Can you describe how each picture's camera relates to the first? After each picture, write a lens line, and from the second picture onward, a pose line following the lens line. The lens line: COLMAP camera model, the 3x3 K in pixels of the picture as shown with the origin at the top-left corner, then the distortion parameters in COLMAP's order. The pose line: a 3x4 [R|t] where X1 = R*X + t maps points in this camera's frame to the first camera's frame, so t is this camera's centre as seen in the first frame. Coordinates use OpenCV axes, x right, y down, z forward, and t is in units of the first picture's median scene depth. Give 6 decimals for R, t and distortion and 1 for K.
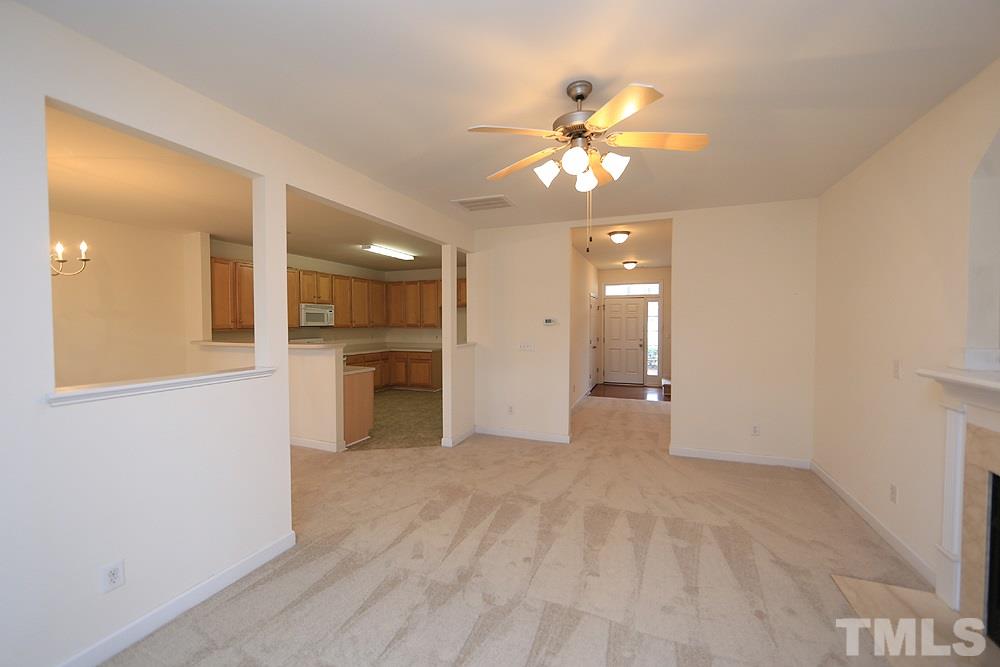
lens RADIAL K [[394.6, 0, 497.2], [0, 394.6, 328.8], [0, 0, 1]] dist [0.001083, 0.000229]
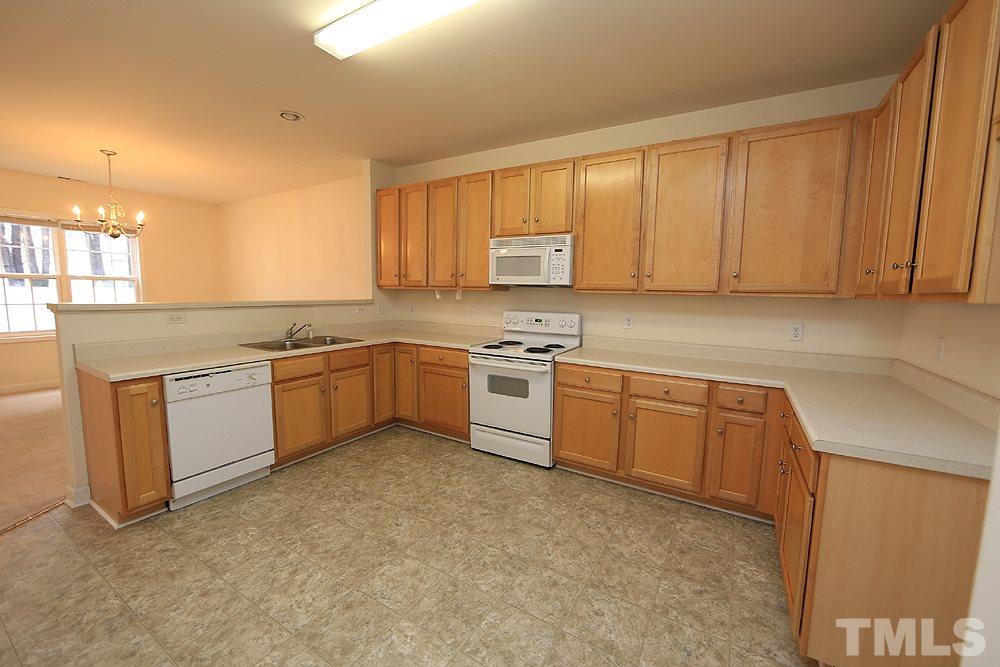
lens RADIAL K [[394.6, 0, 504.9], [0, 394.6, 342.3], [0, 0, 1]] dist [0.001083, 0.000229]
pose [[-0.150591, 0.134926, -0.979345, 0.006949], [-0.034445, 0.989325, 0.141597, -0.005250], [0.987996, 0.055057, -0.144336, 0.986895]]
